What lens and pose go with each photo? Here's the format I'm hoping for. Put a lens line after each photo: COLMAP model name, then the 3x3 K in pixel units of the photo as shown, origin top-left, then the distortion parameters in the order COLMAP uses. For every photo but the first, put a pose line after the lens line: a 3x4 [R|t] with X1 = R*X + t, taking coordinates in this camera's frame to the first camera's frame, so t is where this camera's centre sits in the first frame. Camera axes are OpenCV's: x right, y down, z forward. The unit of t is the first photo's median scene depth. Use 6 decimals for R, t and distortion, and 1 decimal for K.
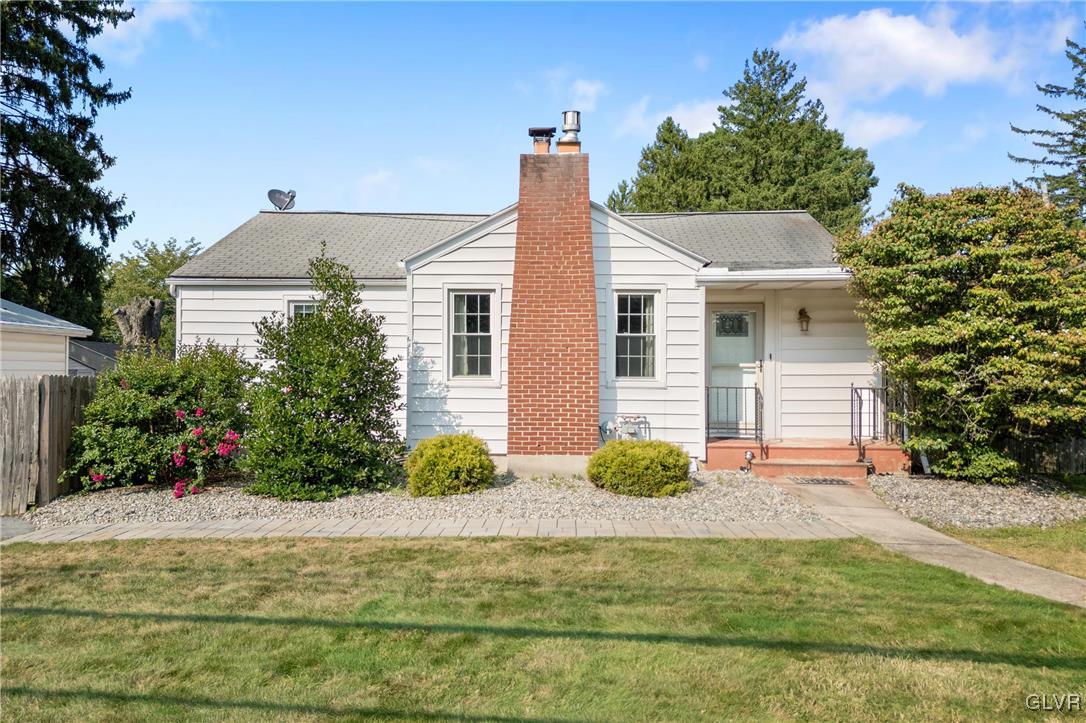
lens RADIAL K [[757.4, 0, 541.8], [0, 757.4, 350.7], [0, 0, 1]] dist [0.049744, -0.051839]
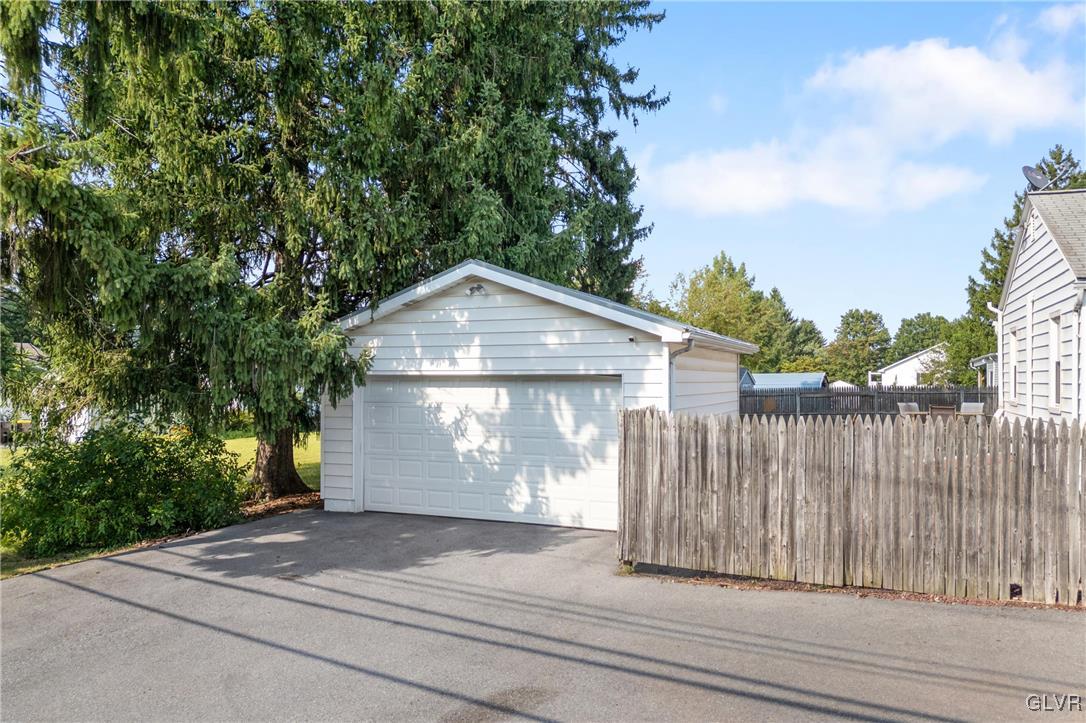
lens RADIAL K [[757.5, 0, 547.4], [0, 757.5, 364.8], [0, 0, 1]] dist [0.100912, -0.104379]
pose [[0.935408, -0.008211, -0.353475, -0.803236], [0.014094, 0.999802, 0.014071, -0.035045], [0.353290, -0.018144, 0.935338, 0.081467]]
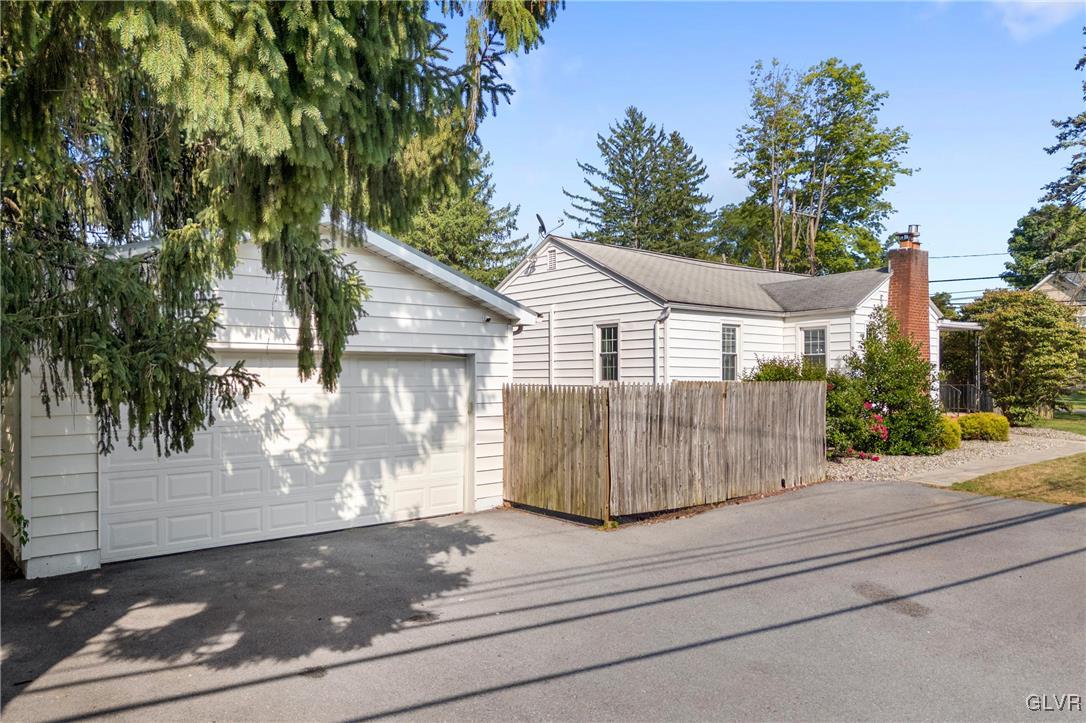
lens RADIAL K [[762.1, 0, 543.8], [0, 762.1, 376.8], [0, 0, 1]] dist [-0.007274, -0.002456]
pose [[0.742915, -0.005898, 0.669360, -1.652217], [-0.010993, 0.999719, 0.021009, 0.000702], [-0.669296, -0.022966, 0.742641, 0.260507]]
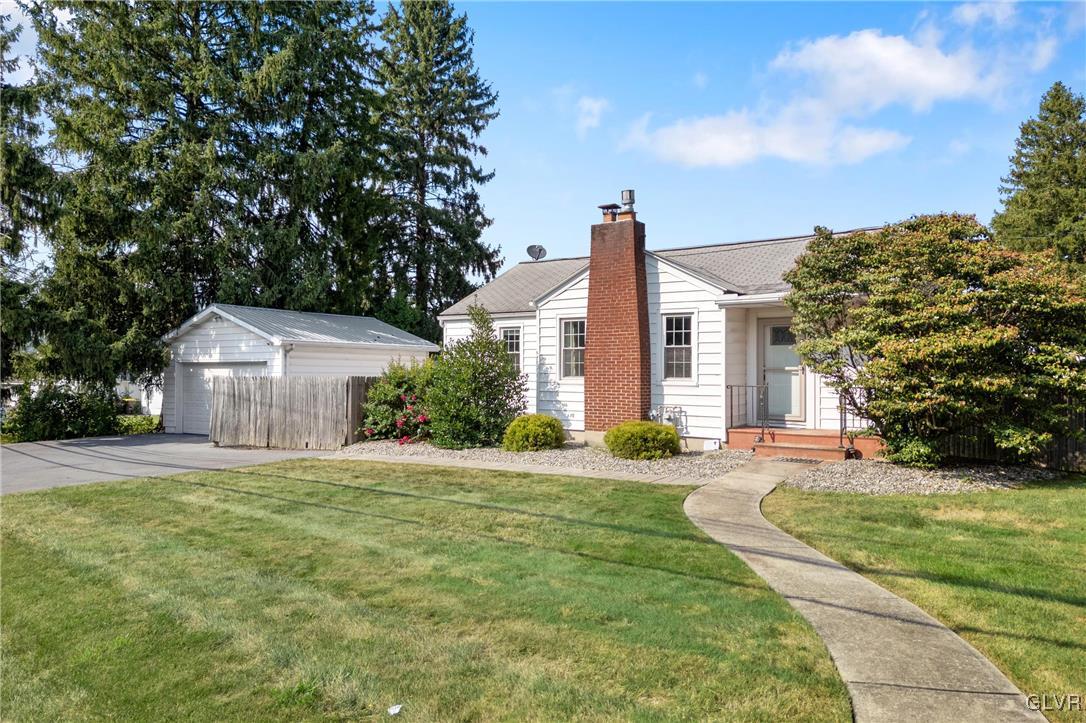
lens RADIAL K [[774.0, 0, 543.0], [0, 774.0, 337.6], [0, 0, 1]] dist [0.063621, -0.051298]
pose [[0.841159, -0.027465, -0.540090, 0.663014], [0.015221, 0.999516, -0.027122, -0.002825], [0.540574, 0.014593, 0.841170, -0.290534]]
